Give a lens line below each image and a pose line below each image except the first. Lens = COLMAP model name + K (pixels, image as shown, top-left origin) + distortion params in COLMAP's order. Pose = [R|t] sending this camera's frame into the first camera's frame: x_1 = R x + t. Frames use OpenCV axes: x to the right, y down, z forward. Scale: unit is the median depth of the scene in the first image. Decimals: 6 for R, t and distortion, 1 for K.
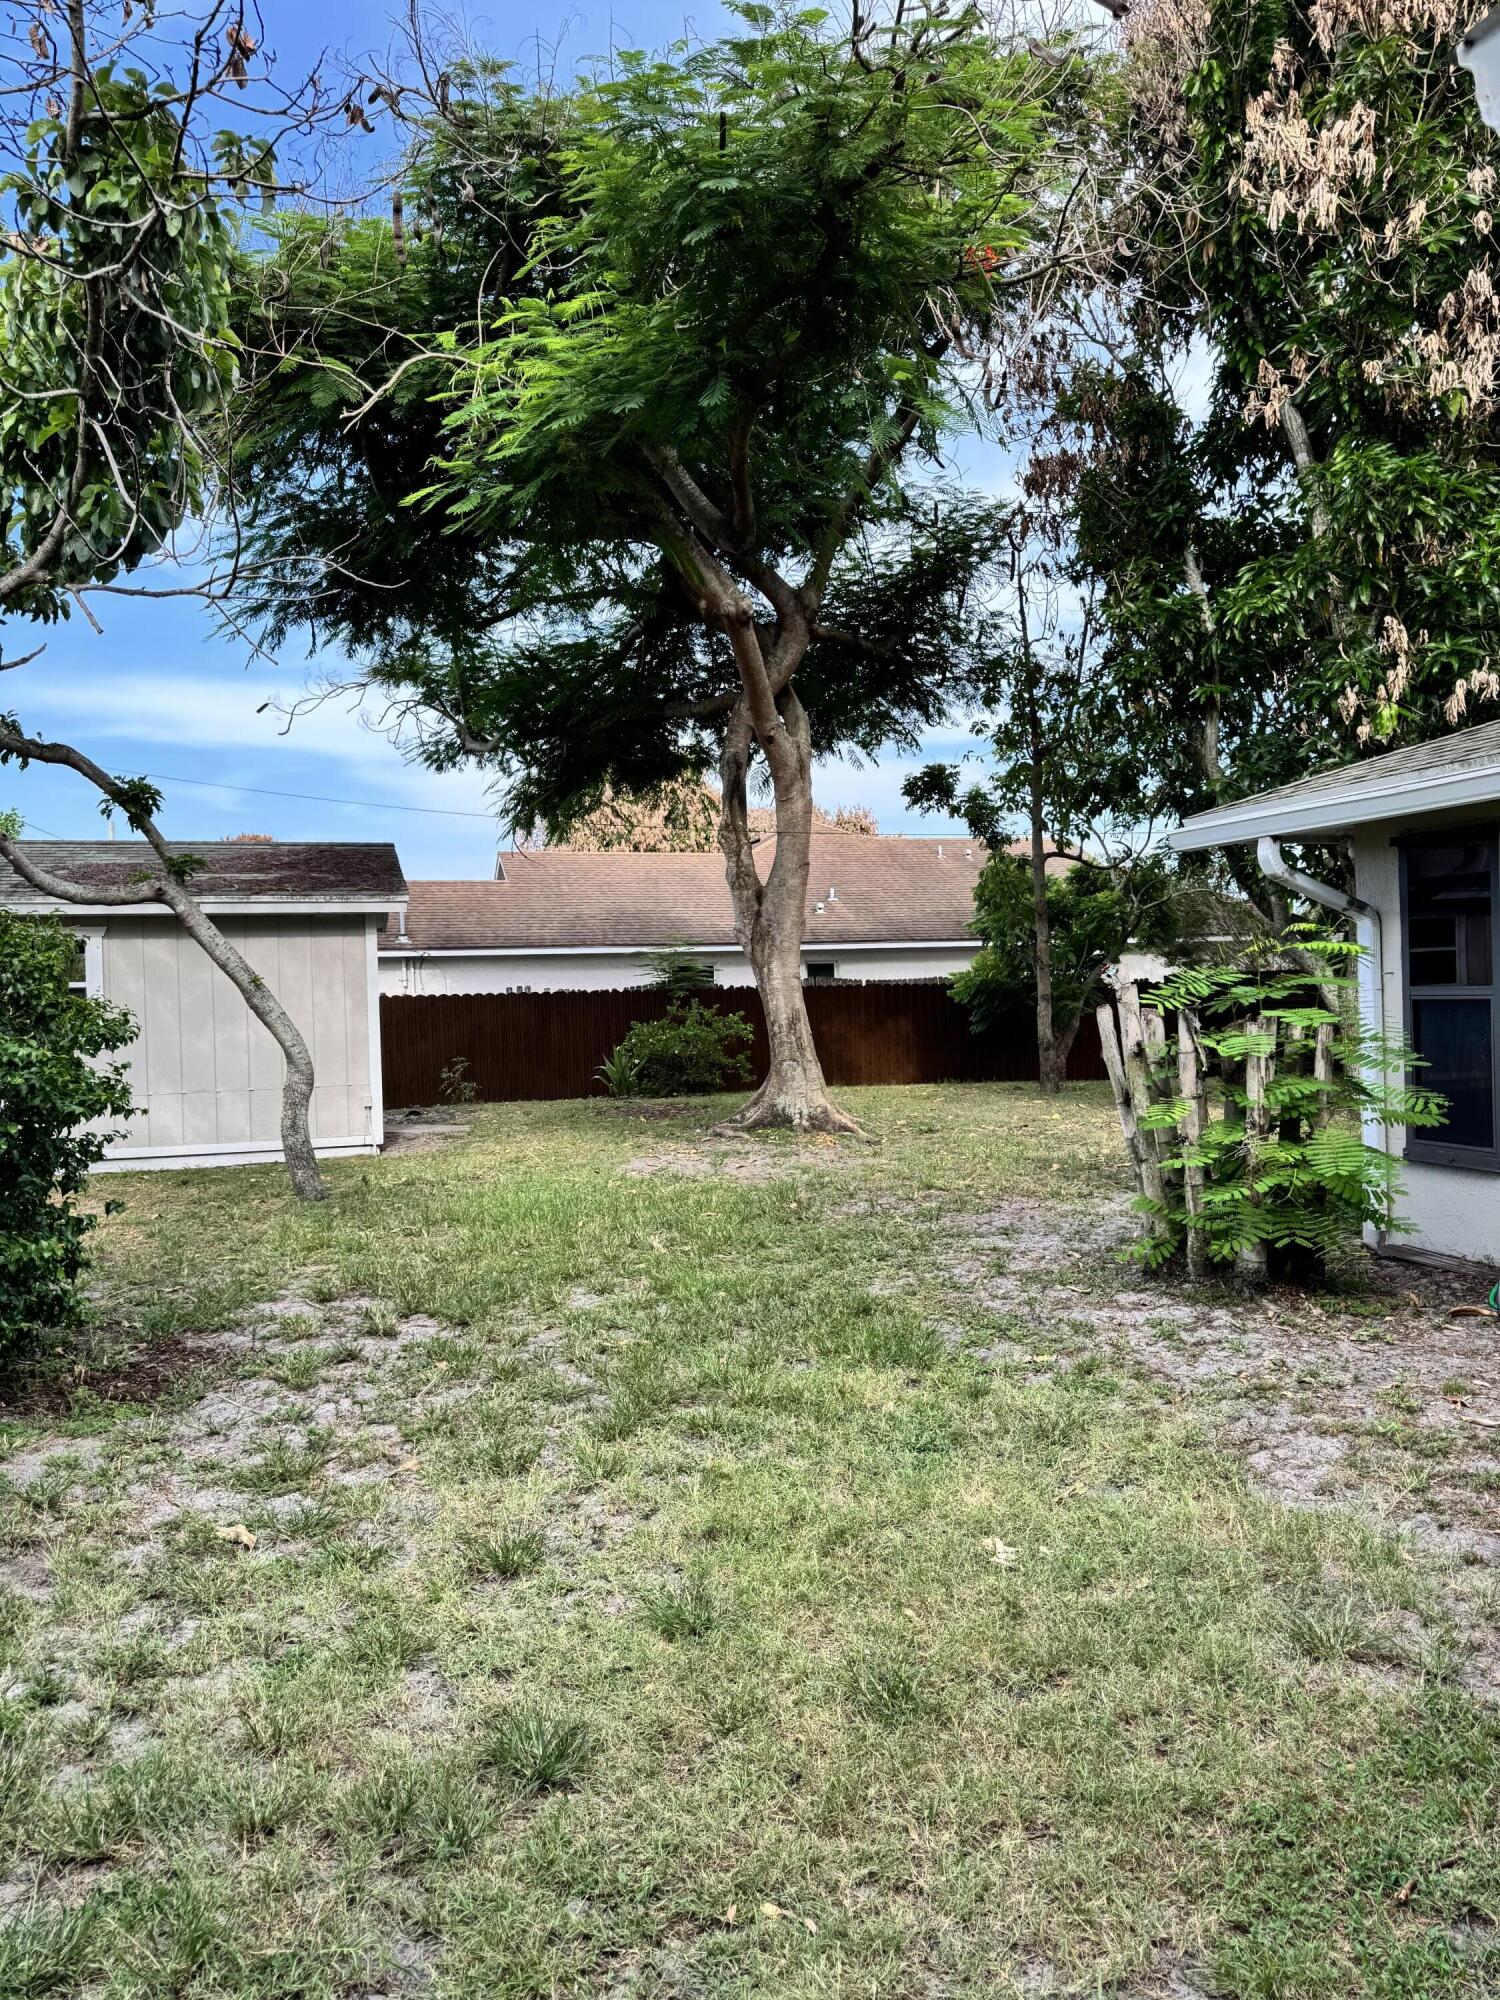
lens RADIAL K [[1385.2, 0, 760.0], [0, 1385.2, 1017.8], [0, 0, 1]] dist [0.006205, -0.026883]
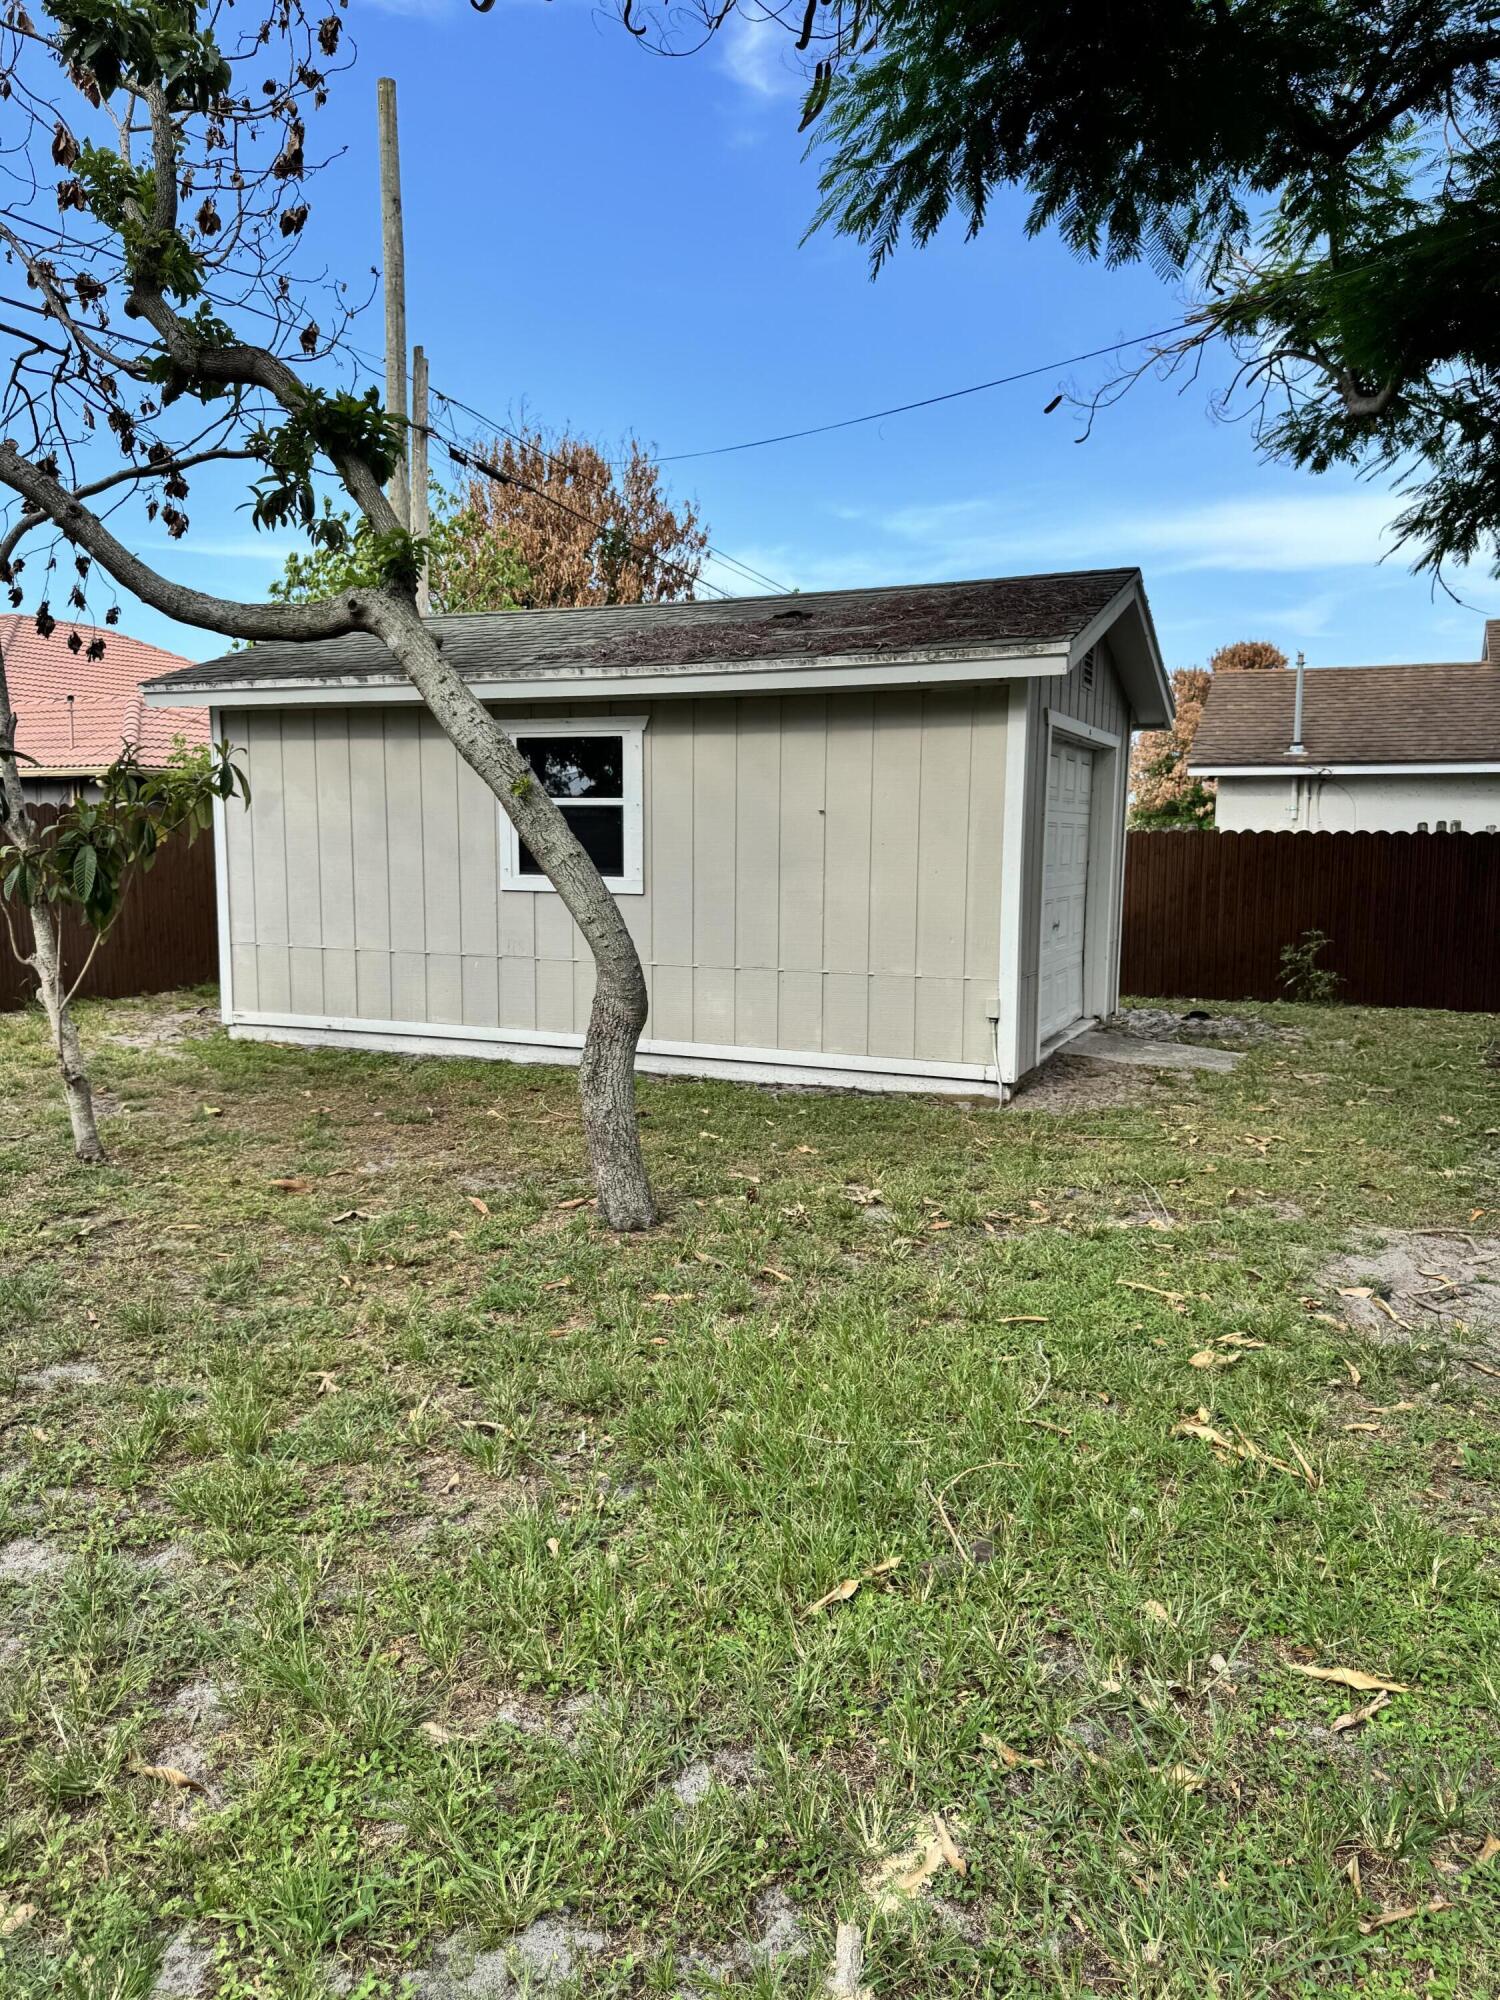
lens RADIAL K [[1425.6, 0, 750.0], [0, 1425.6, 1000.0], [0, 0, 1]] dist [0.013214, 0.001246]
pose [[0.753607, 0.110511, -0.647969, 0.024598], [-0.042573, 0.991902, 0.119655, -0.010012], [0.655945, -0.062587, 0.752209, 0.431718]]
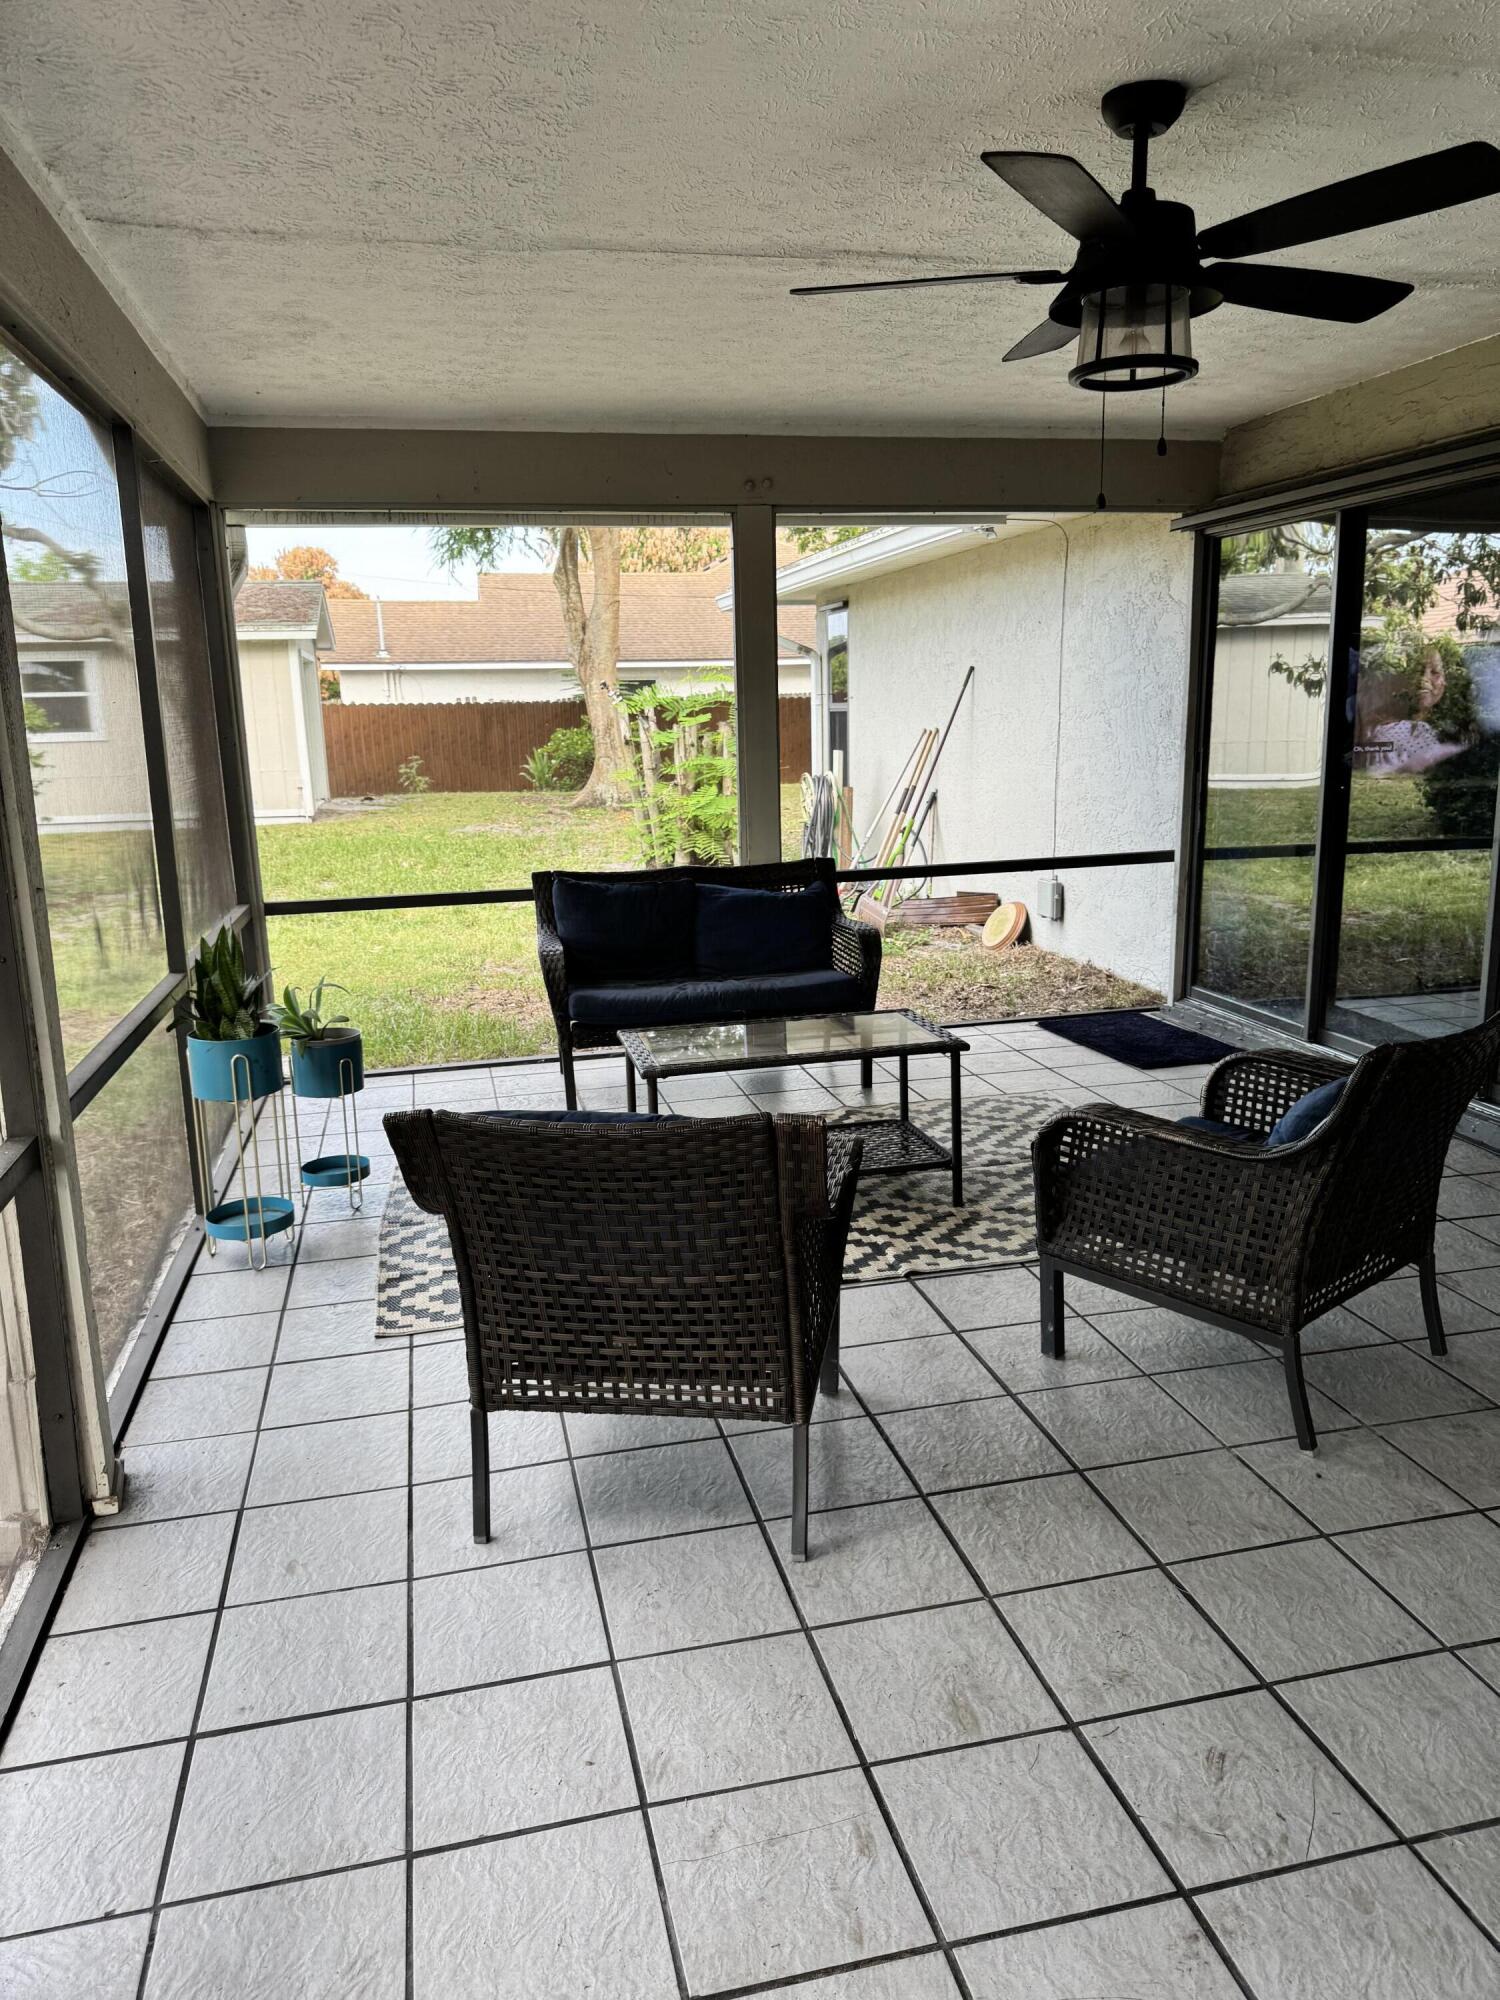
lens RADIAL K [[1362.2, 0, 717.1], [0, 1362.2, 1037.2], [0, 0, 1]] dist [0.085548, -0.190481]
pose [[0.995292, 0.029501, -0.092325, 0.228582], [-0.008526, 0.975510, 0.219789, 0.003336], [0.096548, -0.217967, 0.971169, -0.290629]]
